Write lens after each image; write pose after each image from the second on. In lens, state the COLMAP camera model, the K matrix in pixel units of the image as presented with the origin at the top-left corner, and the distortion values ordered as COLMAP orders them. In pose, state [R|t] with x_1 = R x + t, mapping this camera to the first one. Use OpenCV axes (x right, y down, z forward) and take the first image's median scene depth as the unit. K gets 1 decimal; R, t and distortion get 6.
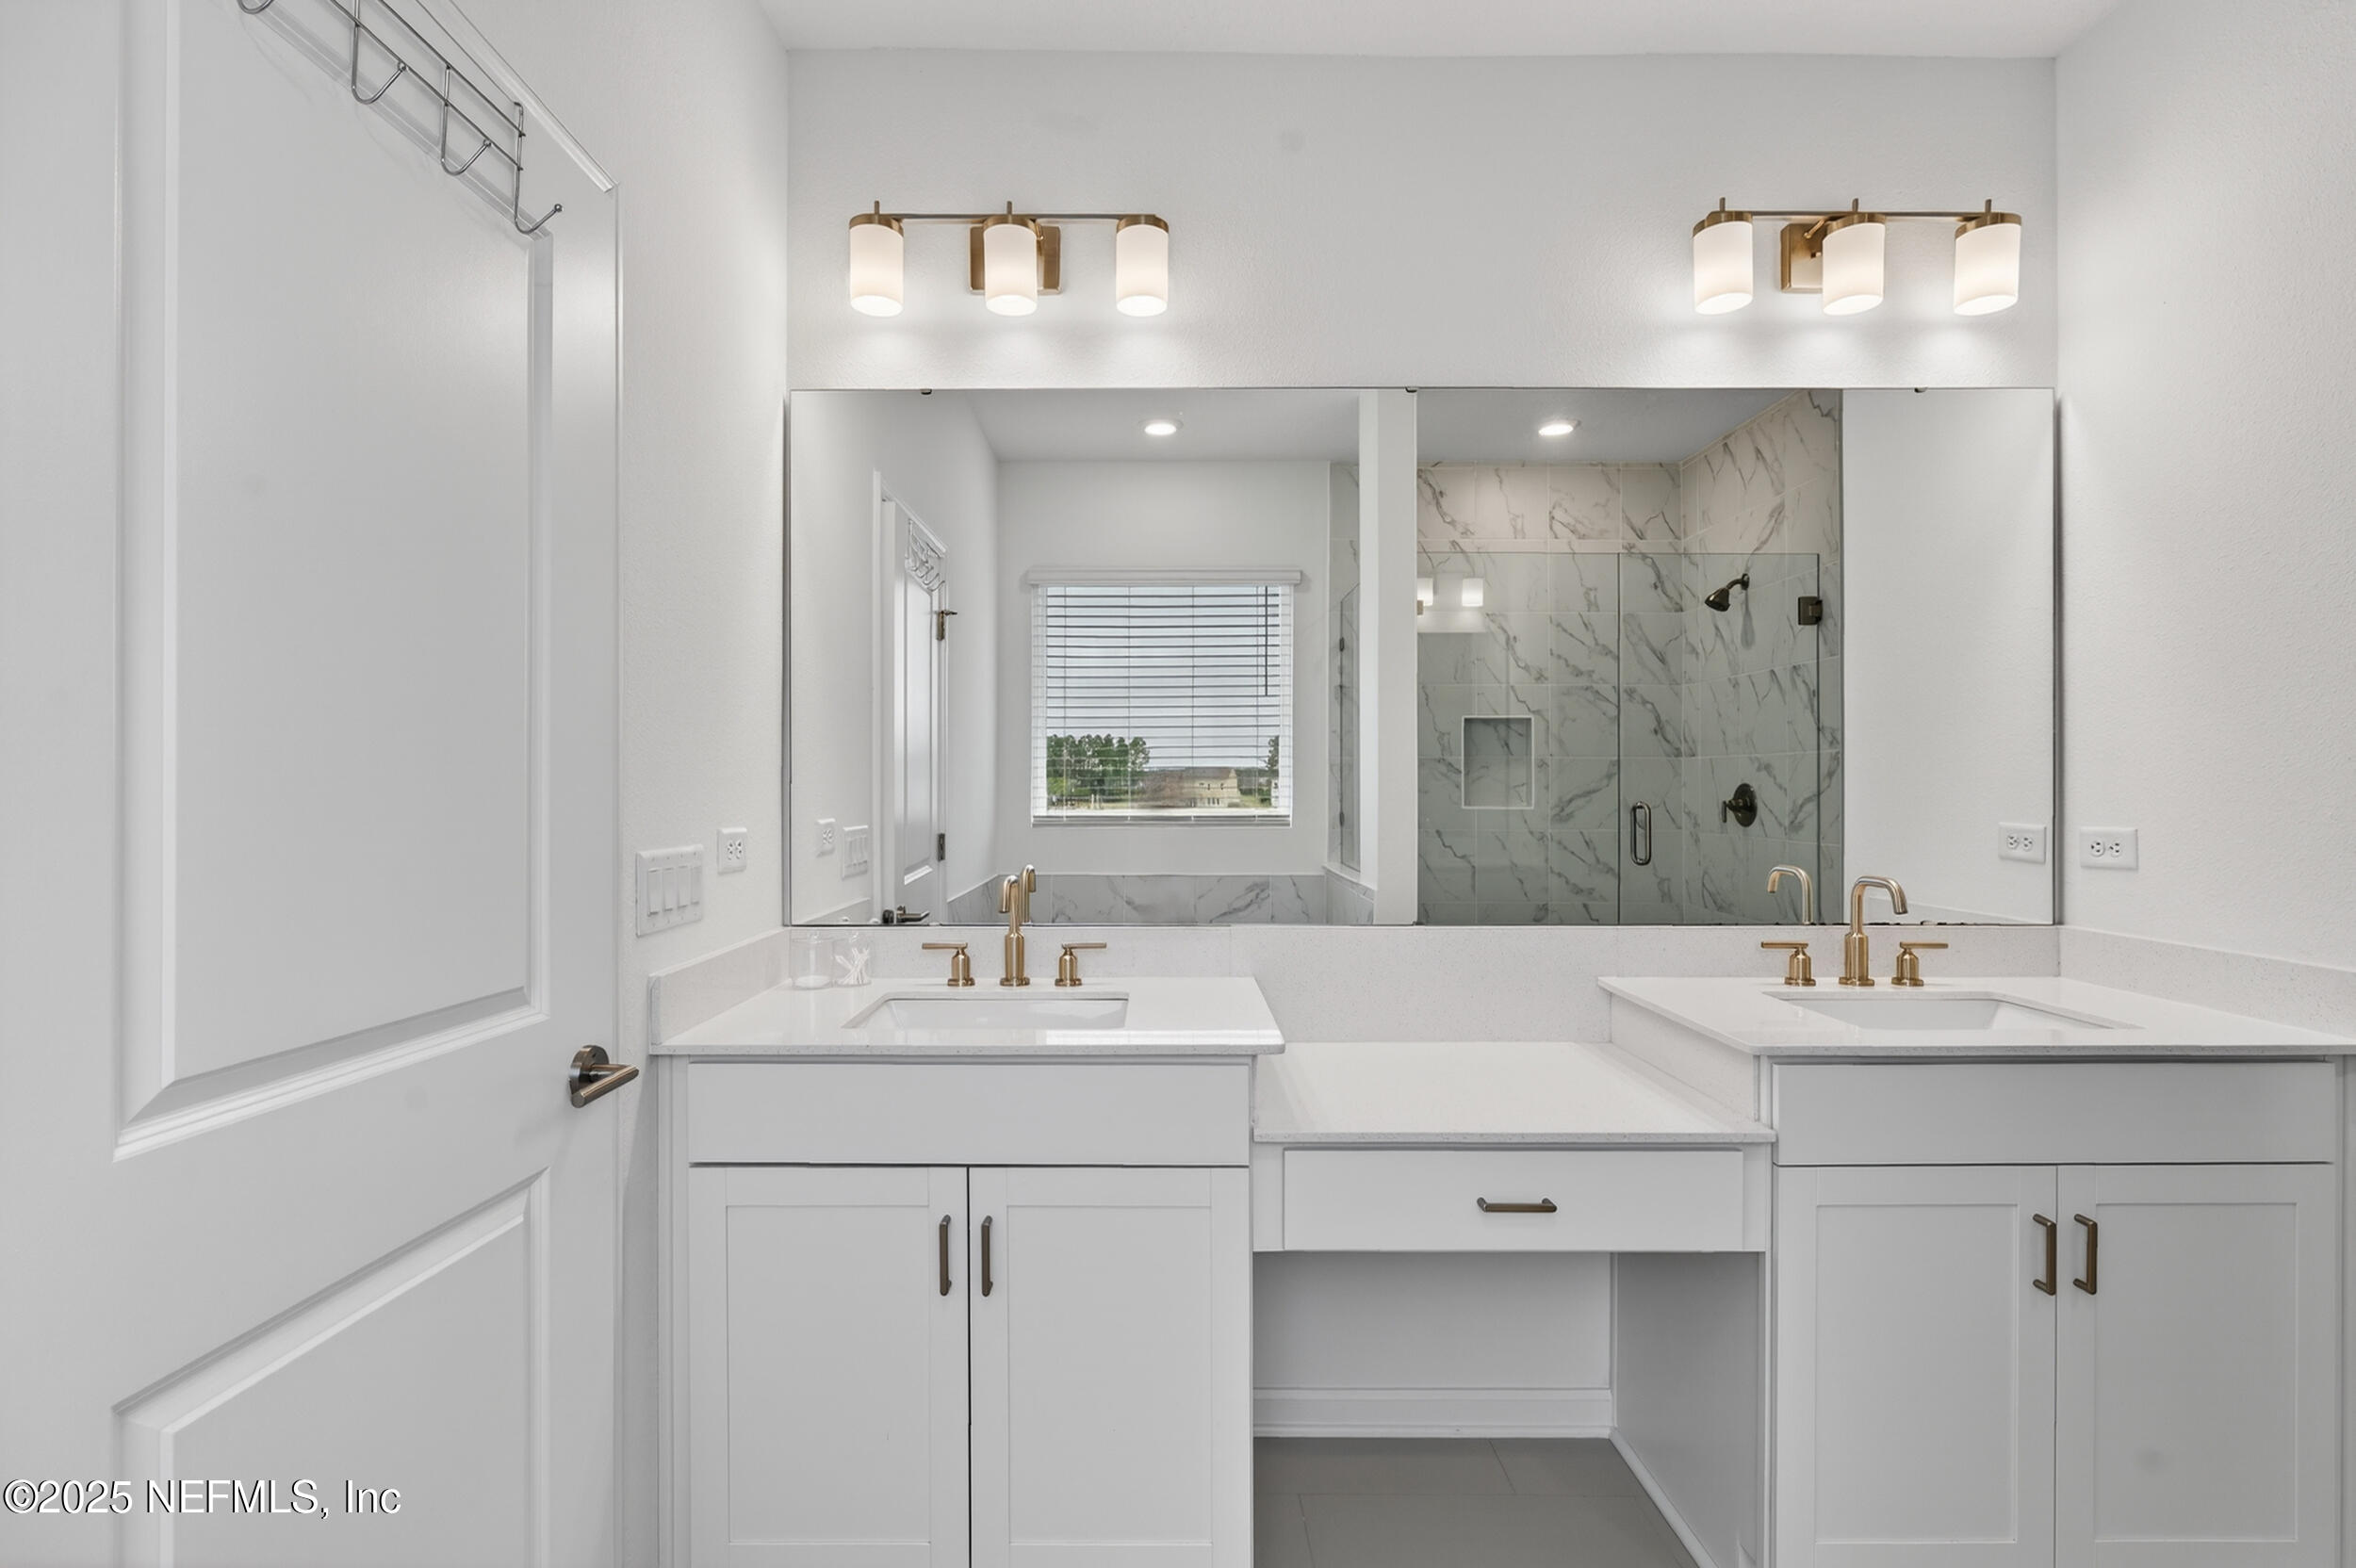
lens RADIAL K [[1126.9, 0, 1165.3], [0, 1126.9, 773.4], [0, 0, 1]] dist [0.001408, 0.000488]
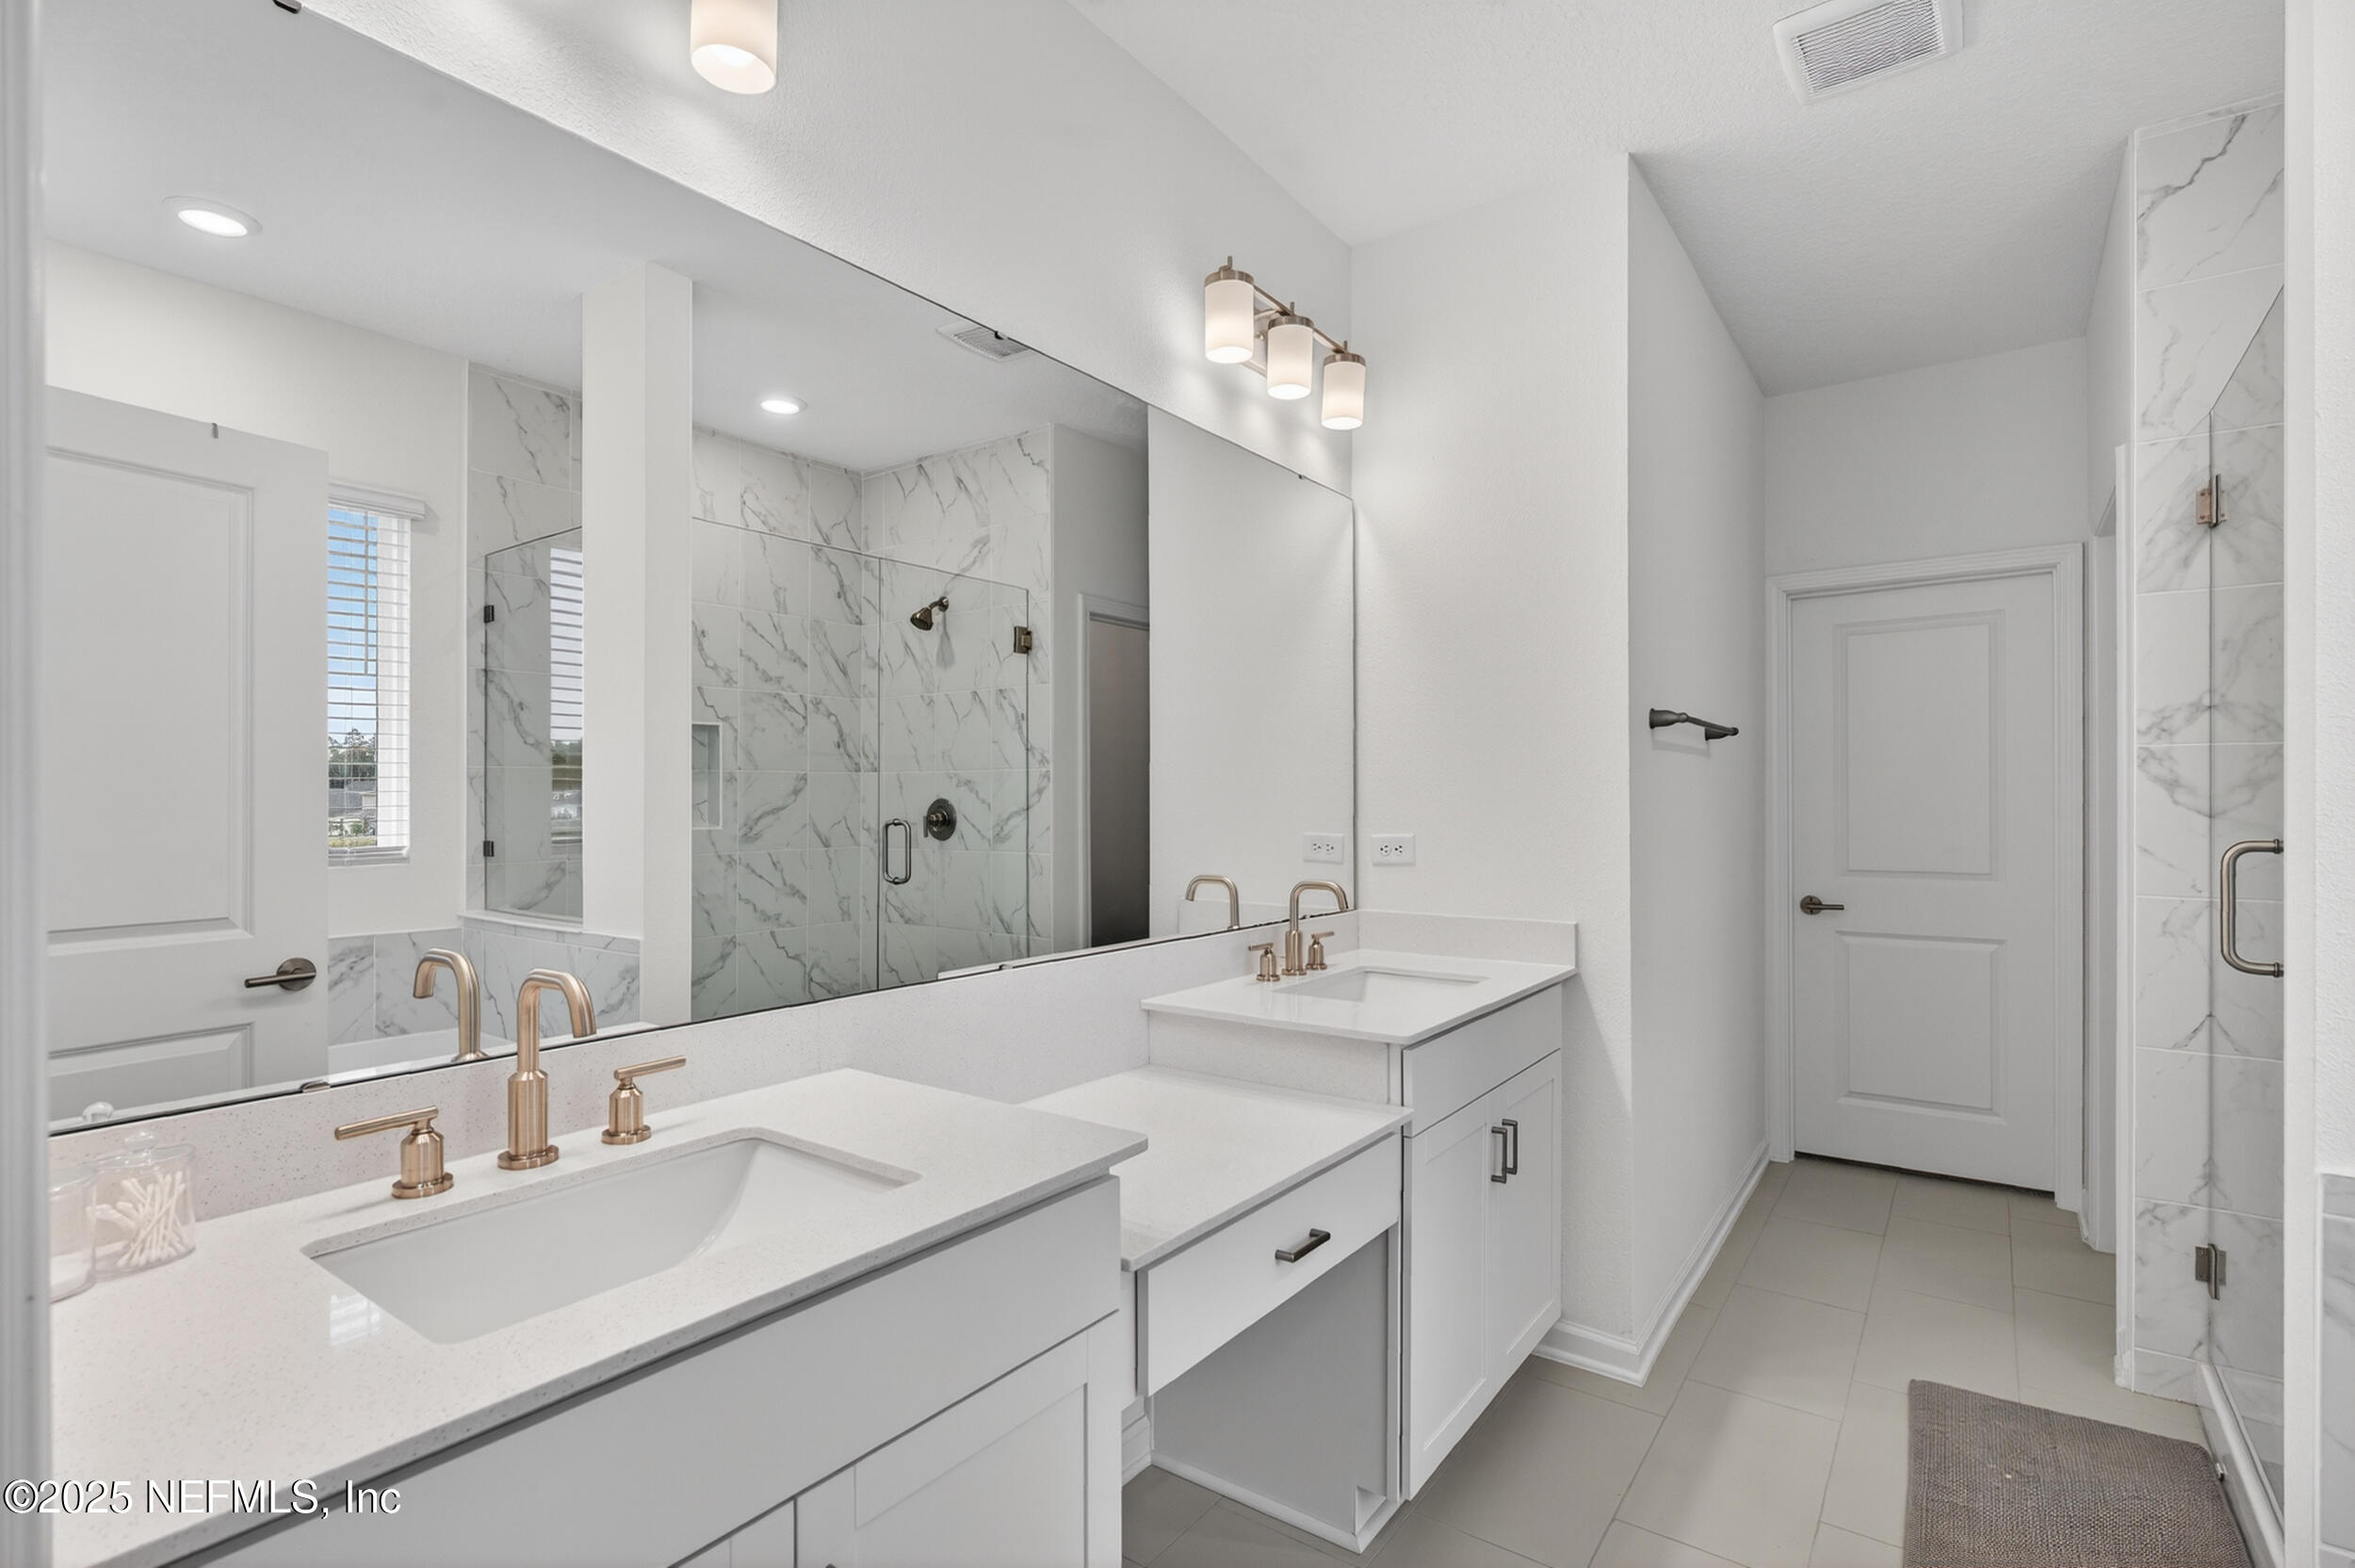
lens RADIAL K [[1153.2, 0, 1178.6], [0, 1153.2, 797.9], [0, 0, 1]] dist [-0.000724, 0.001464]
pose [[0.579776, -0.003914, 0.814767, -0.230611], [-0.006223, 0.999938, 0.009232, -0.003502], [-0.814752, -0.010423, 0.579715, 0.216275]]
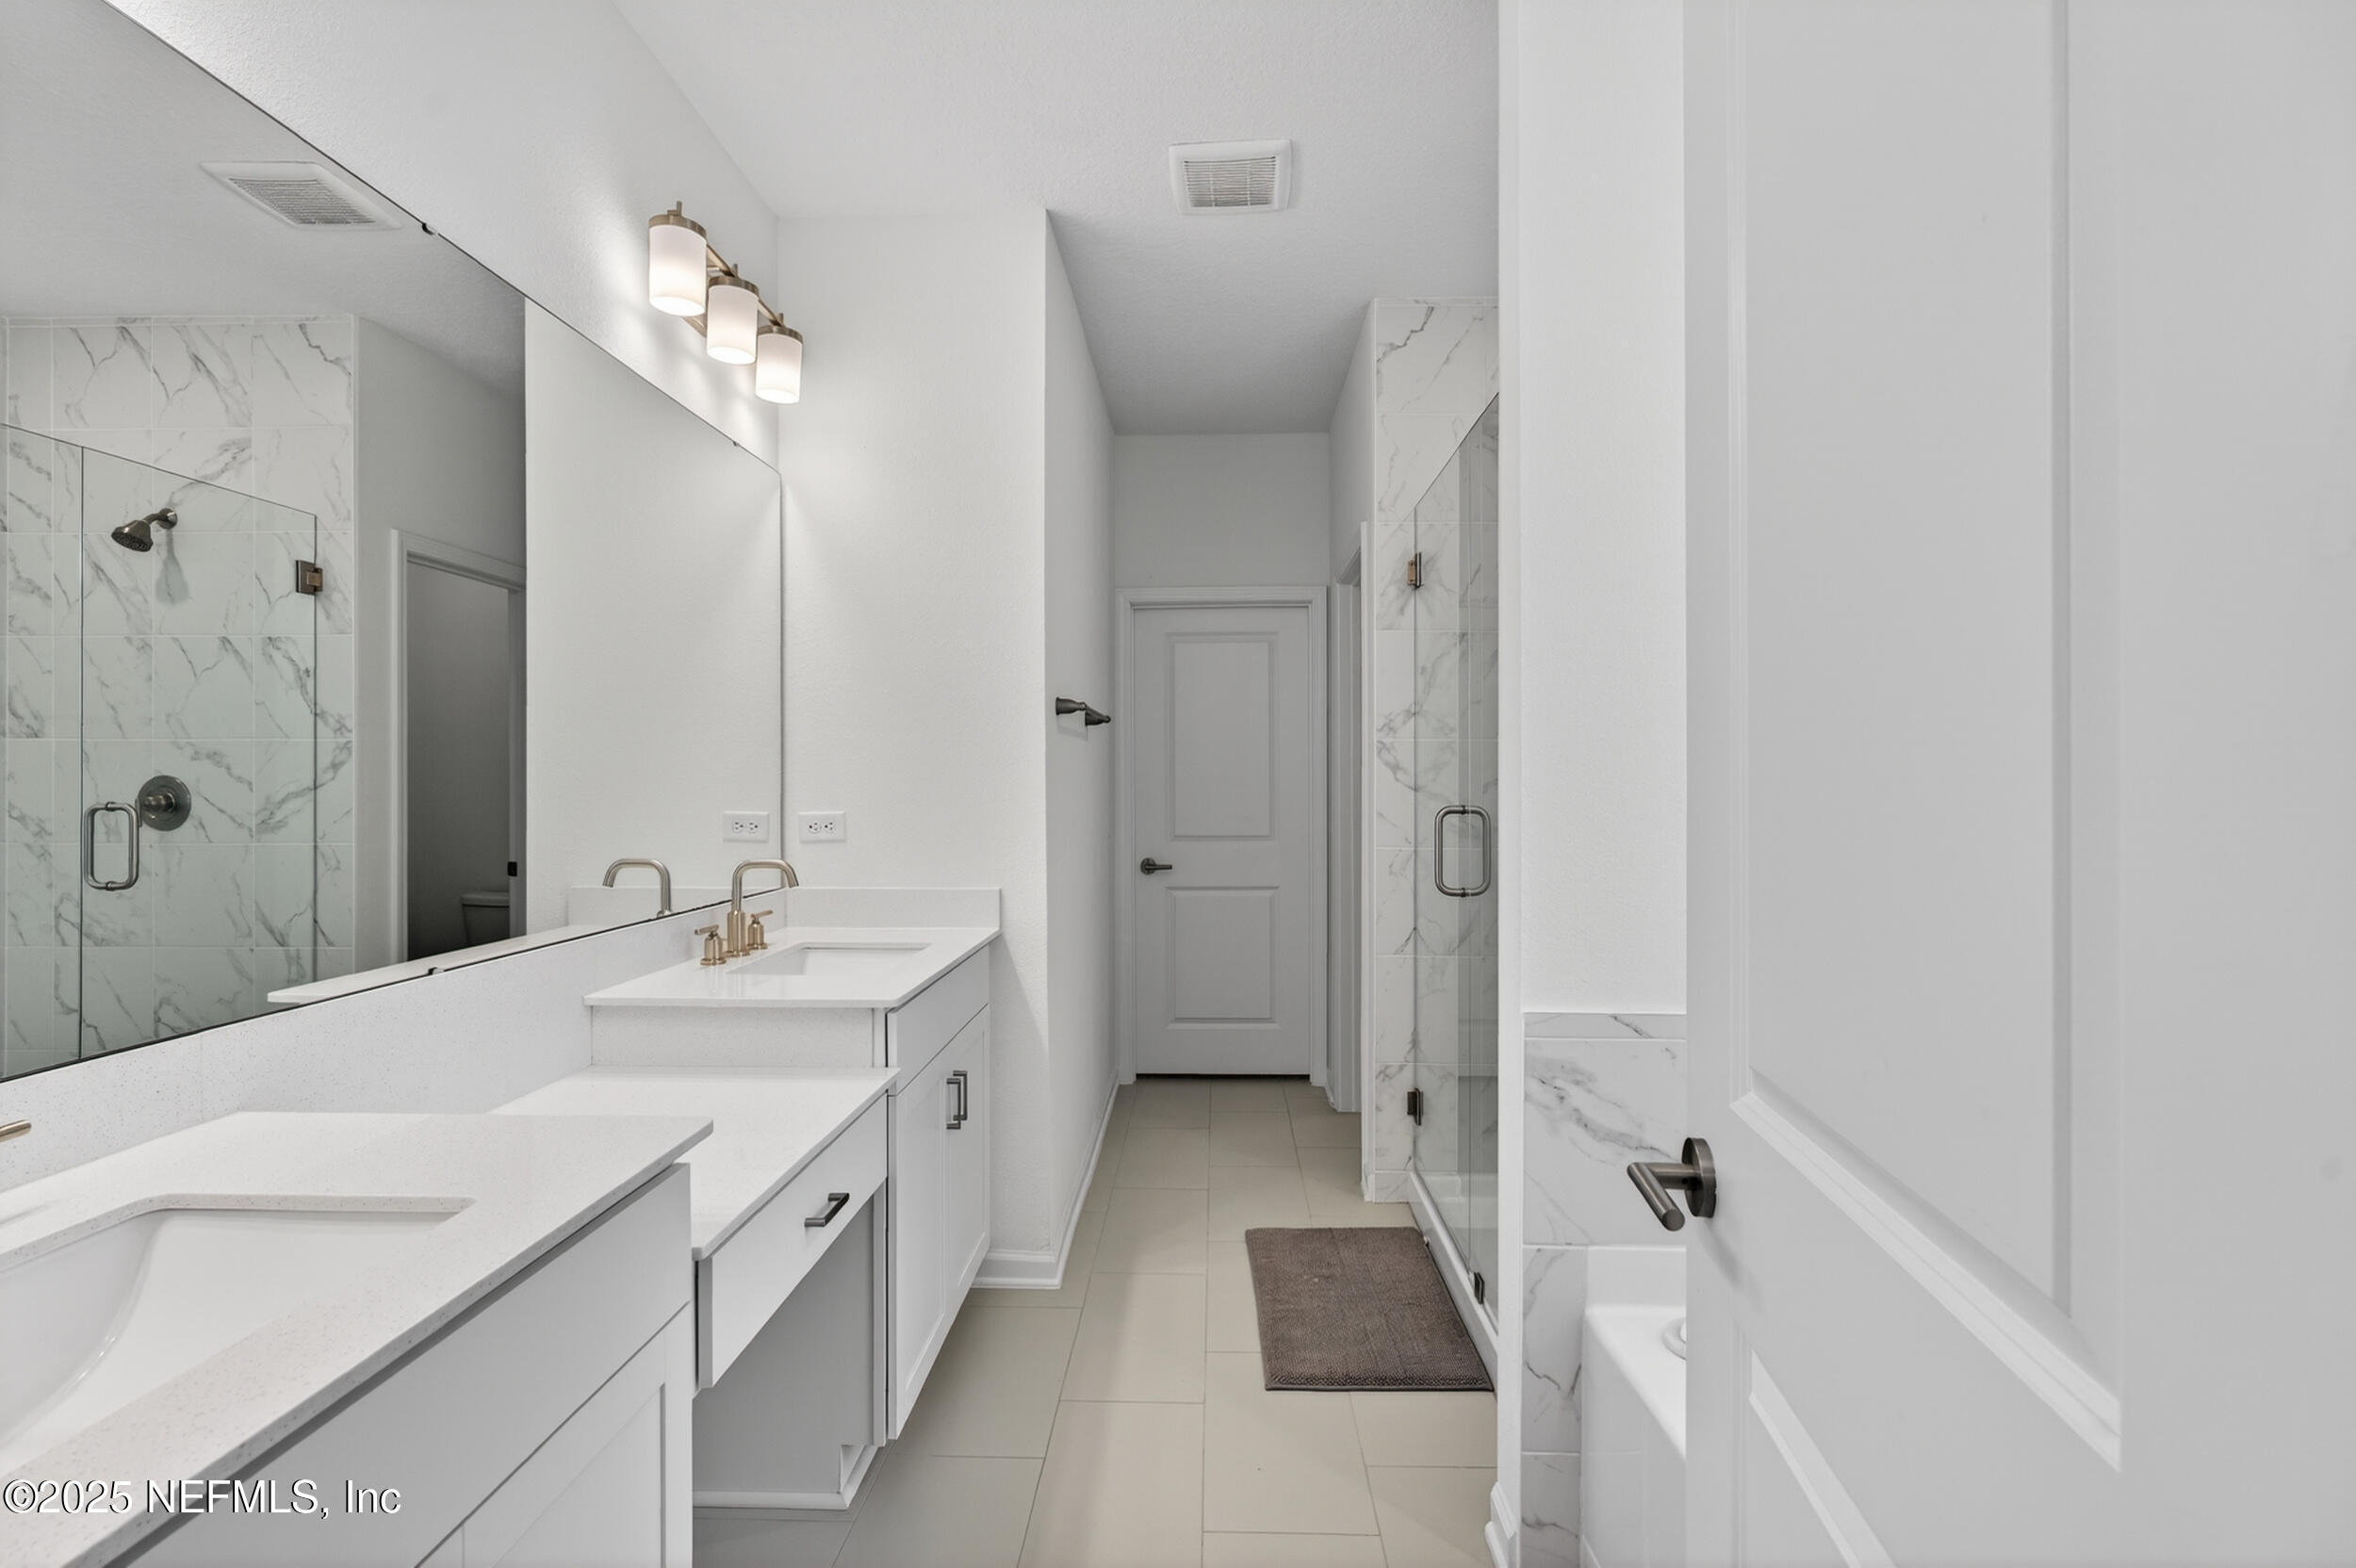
lens RADIAL K [[1144.5, 0, 1211.6], [0, 1144.5, 777.9], [0, 0, 1]] dist [0.000083, 0.000626]
pose [[0.008146, -0.003363, 0.999961, -0.286632], [-0.012567, 0.999915, 0.003465, -0.001554], [-0.999888, -0.012595, 0.008103, 0.274224]]
